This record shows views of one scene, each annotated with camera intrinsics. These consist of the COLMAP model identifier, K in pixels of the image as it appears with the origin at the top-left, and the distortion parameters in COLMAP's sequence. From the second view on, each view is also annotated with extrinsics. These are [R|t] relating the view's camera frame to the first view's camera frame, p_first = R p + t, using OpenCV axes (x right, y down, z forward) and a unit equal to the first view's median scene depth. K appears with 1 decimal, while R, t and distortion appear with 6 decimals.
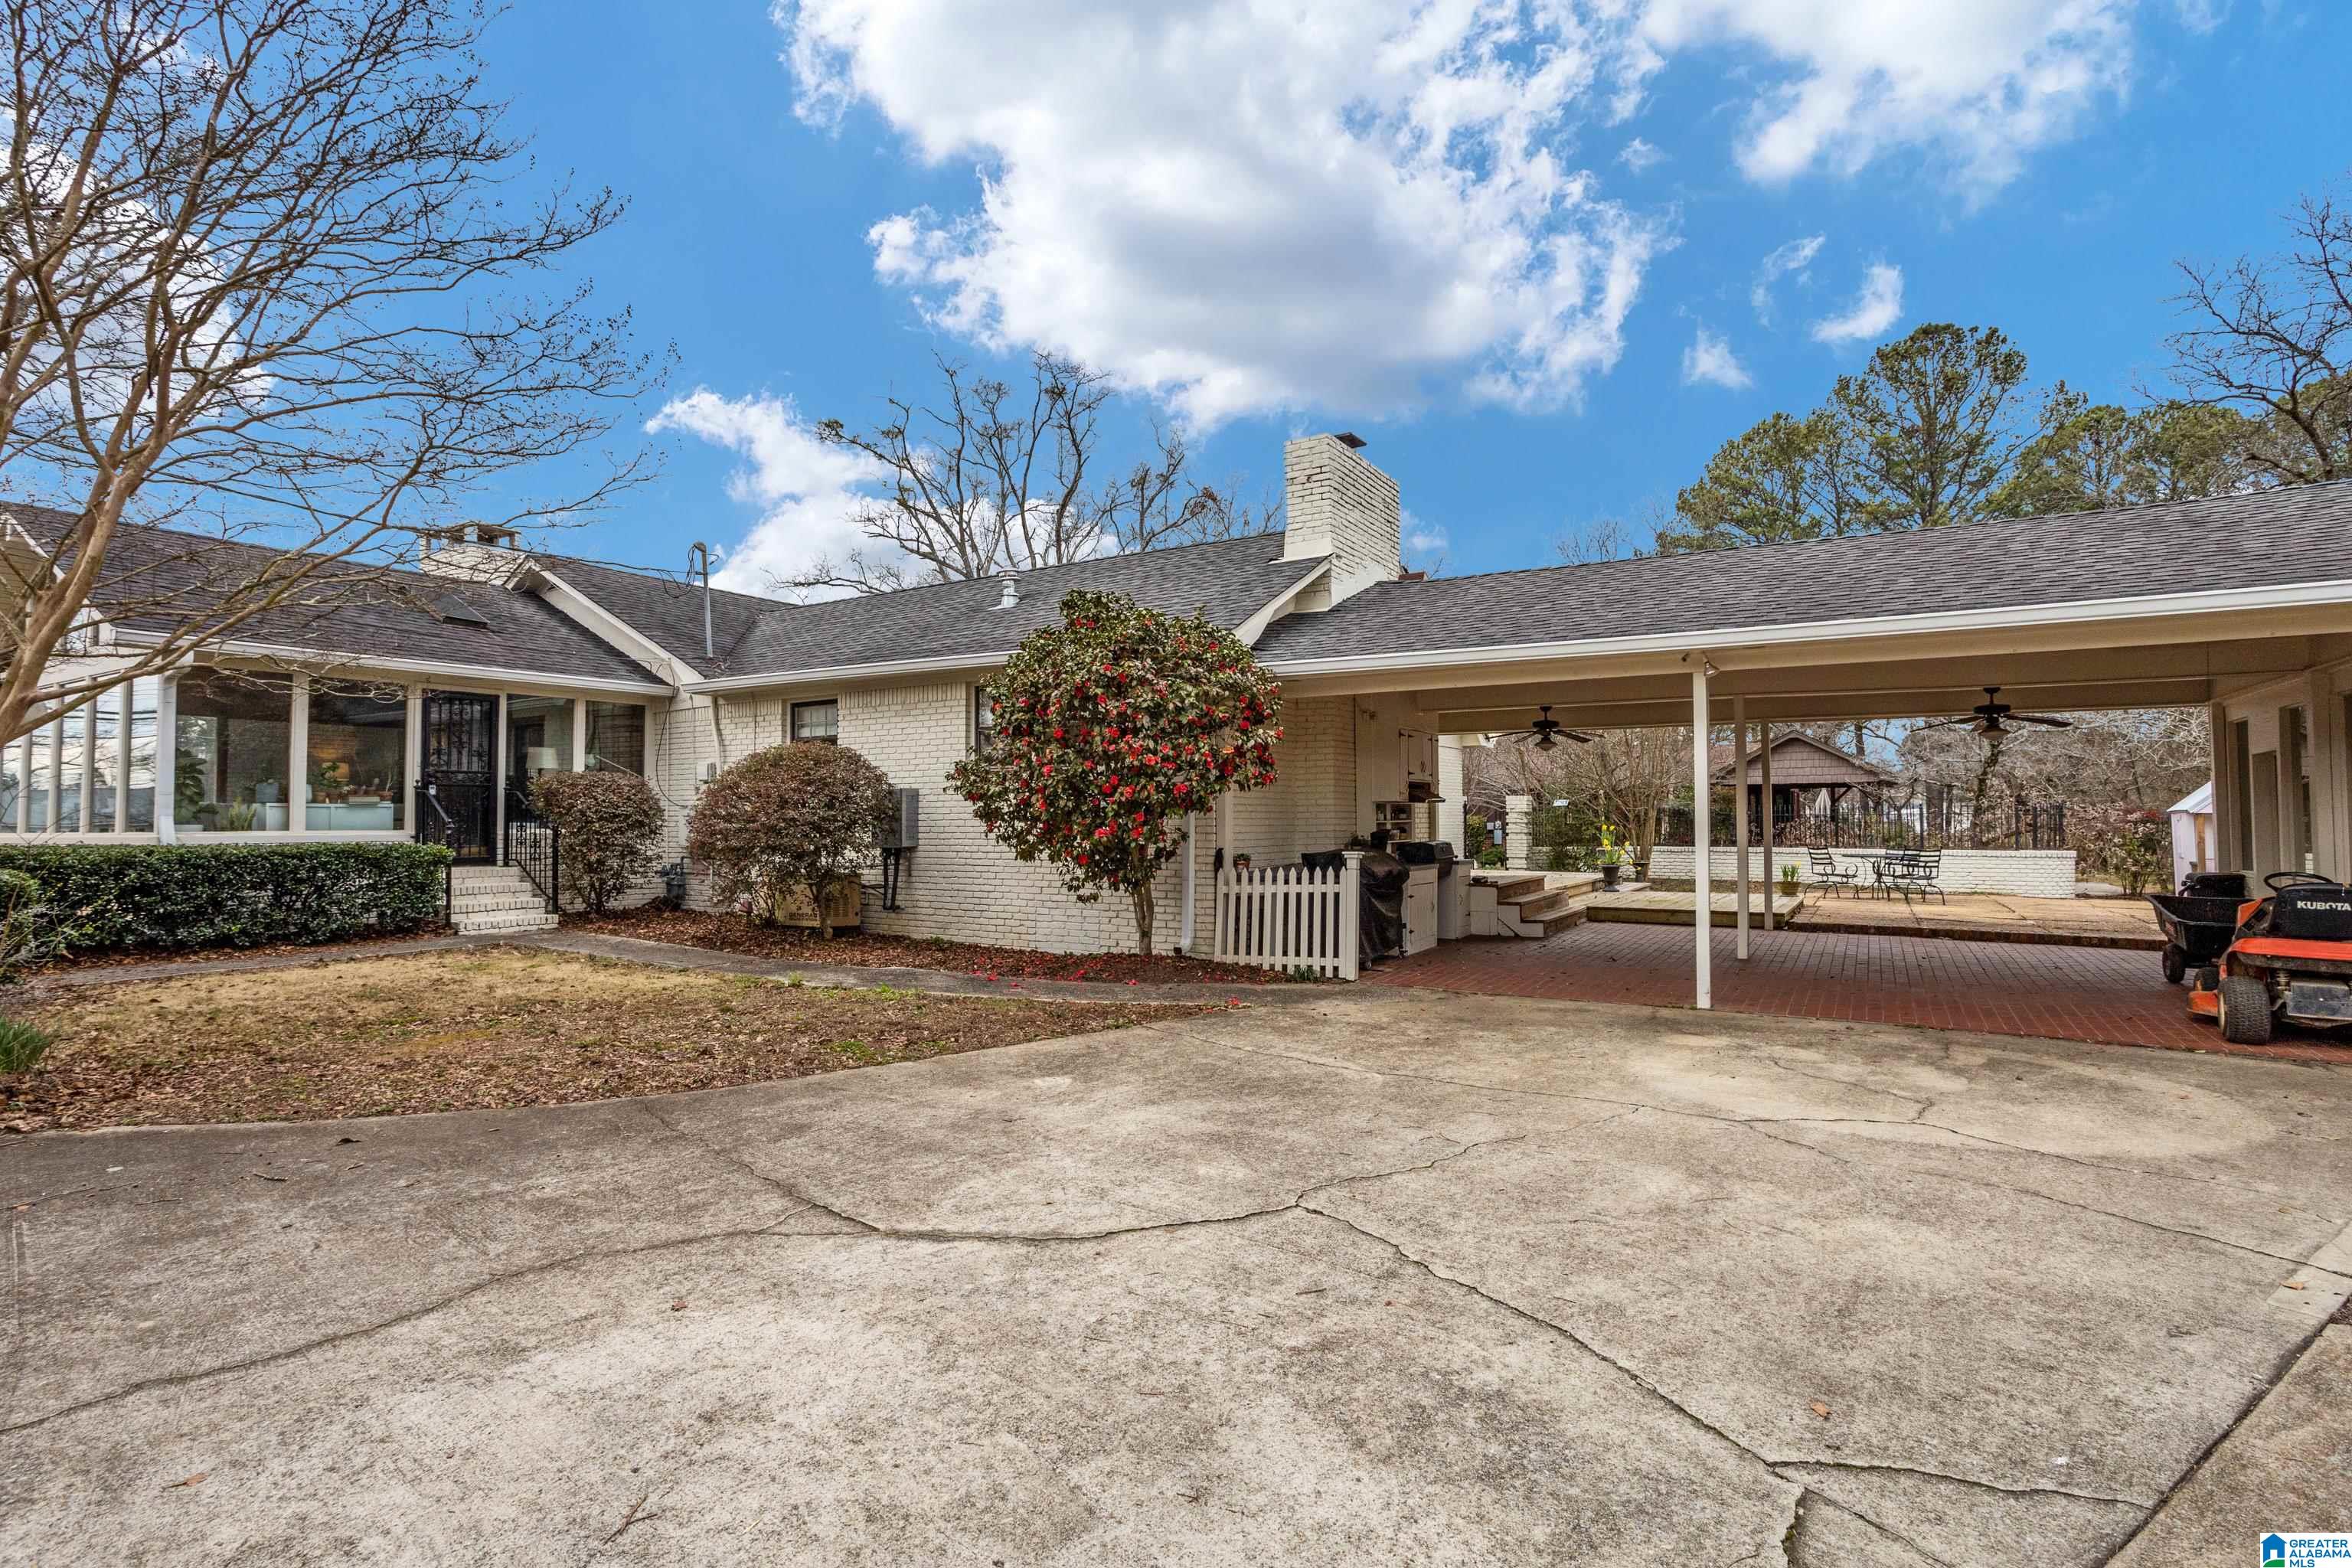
lens RADIAL K [[1164.5, 0, 1168.2], [0, 1164.5, 789.9], [0, 0, 1]] dist [-0.035764, 0.023789]
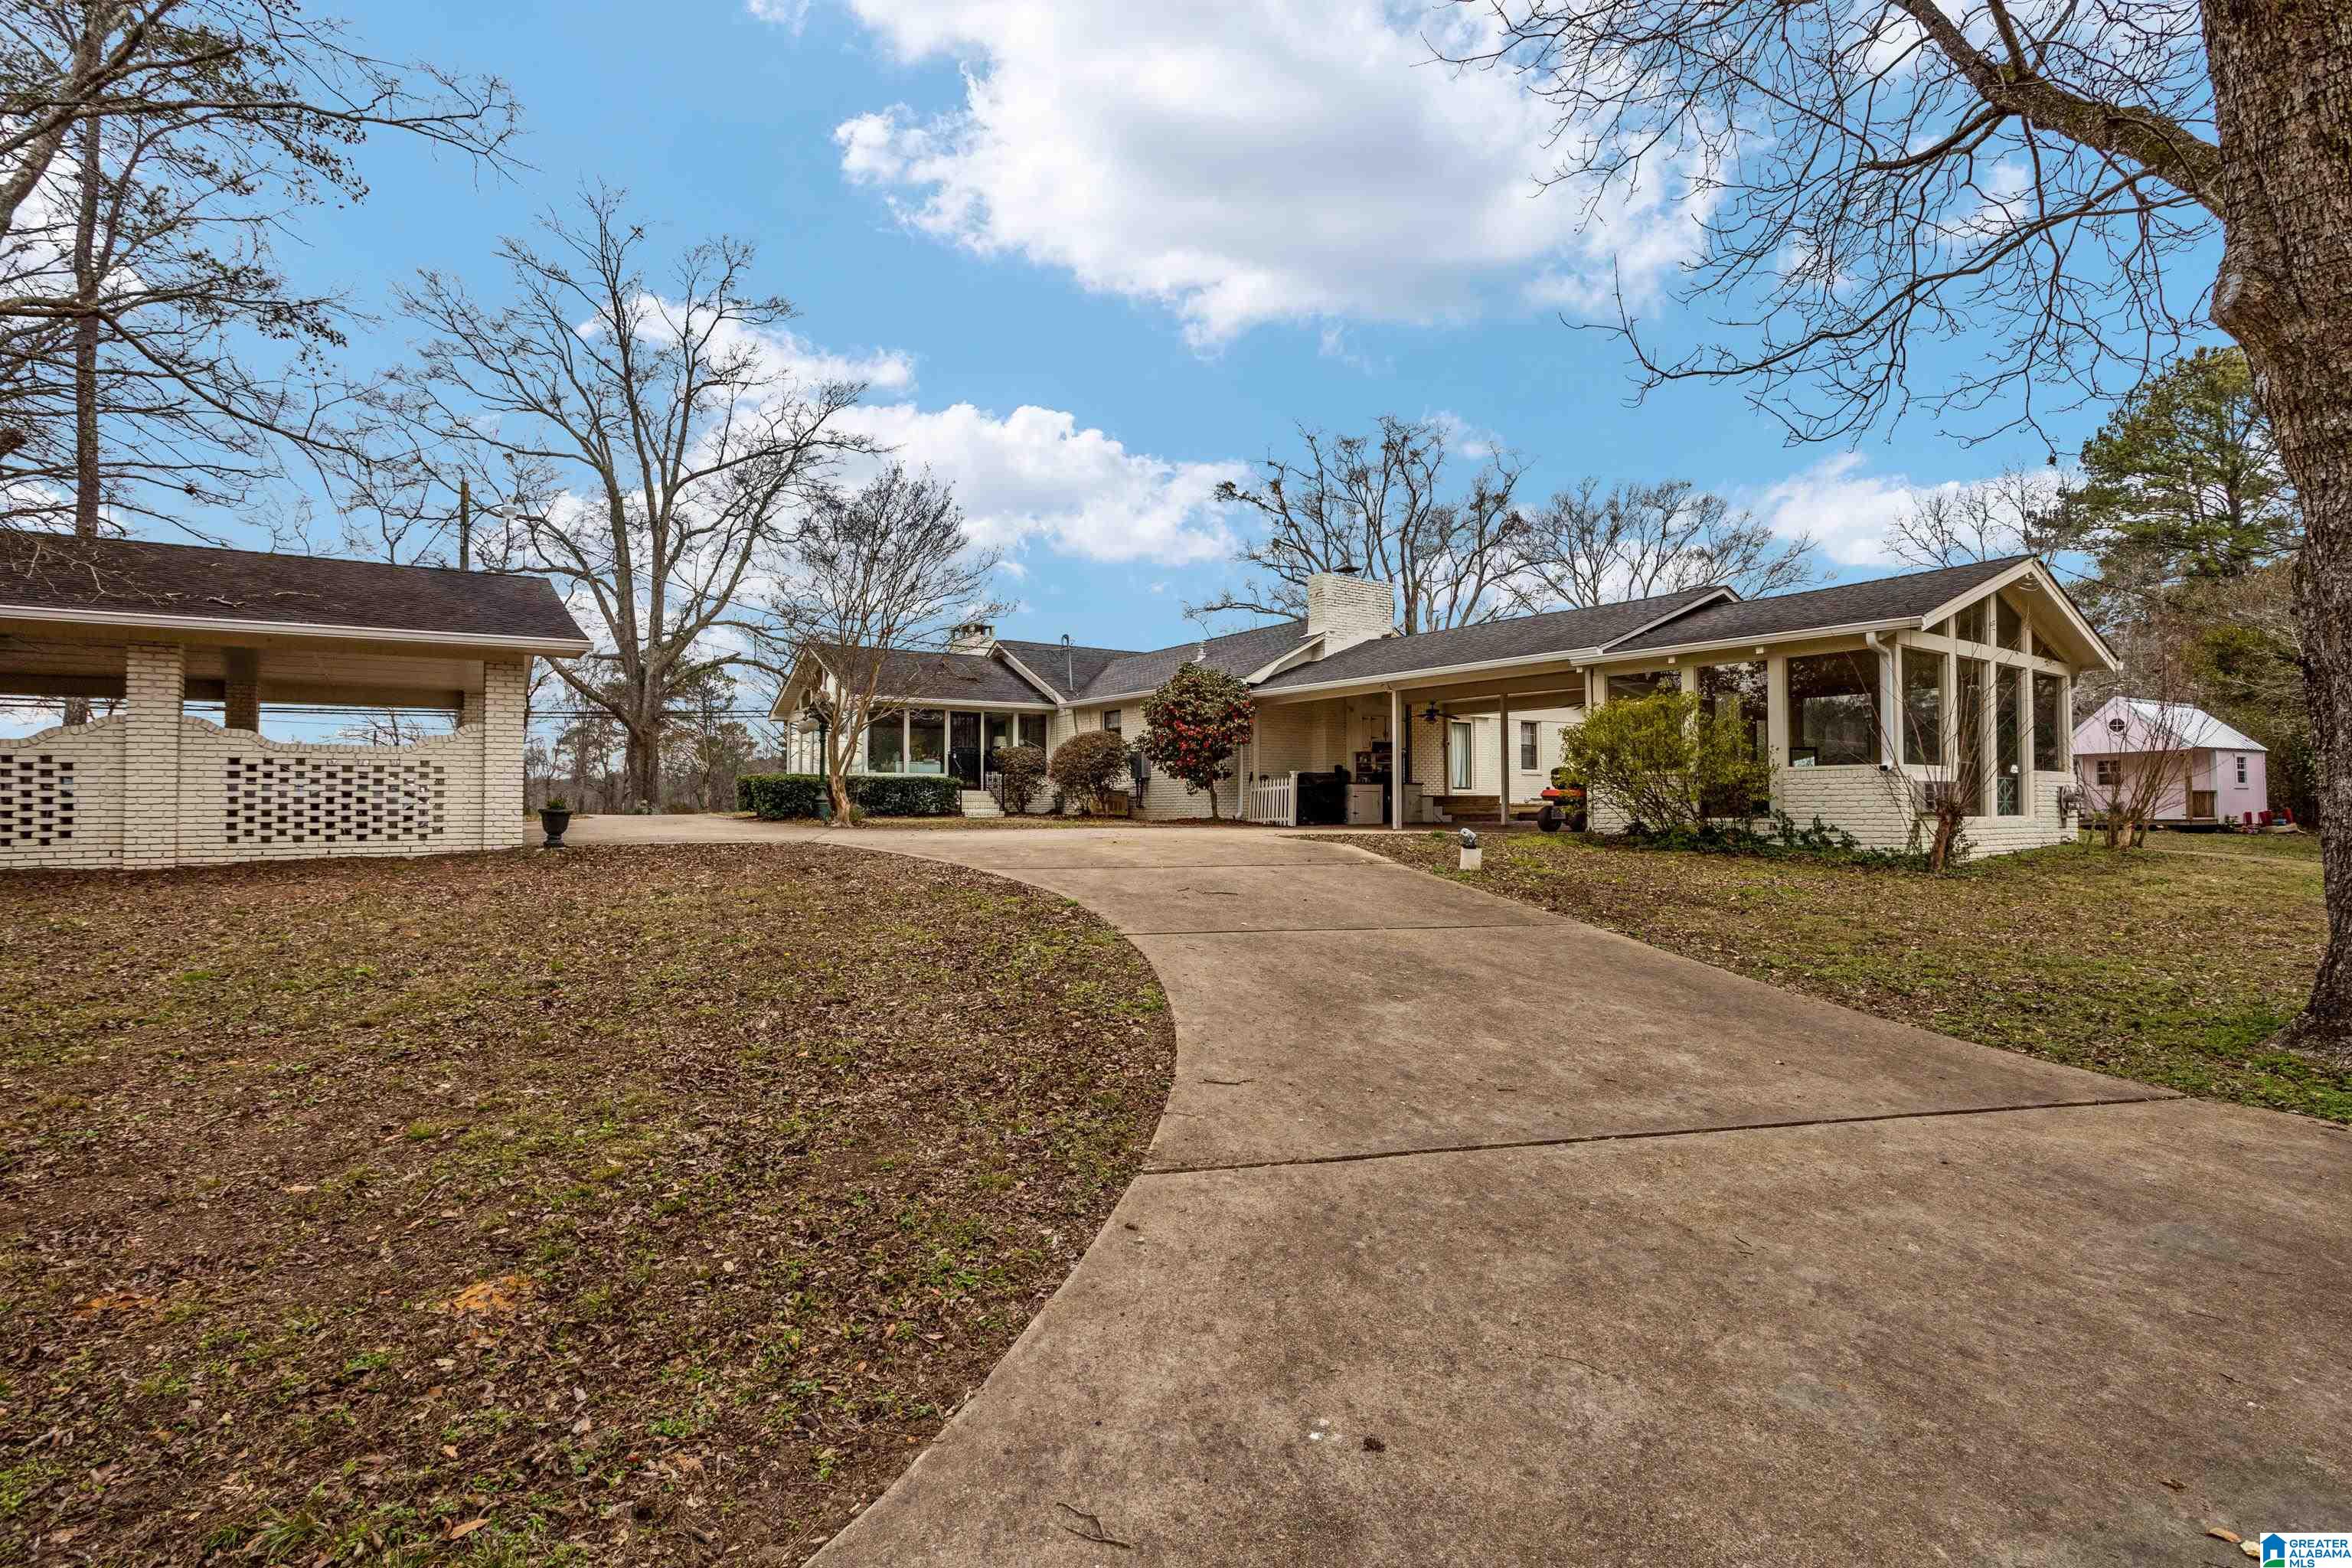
lens RADIAL K [[1180.1, 0, 1176.0], [0, 1180.1, 784.0], [0, 0, 1]] dist [-0.004440, 0.000318]
pose [[0.922380, -0.010752, -0.386133, 0.643610], [0.012634, 0.999917, 0.002335, 0.053606], [0.386076, -0.007032, 0.922440, -0.951968]]
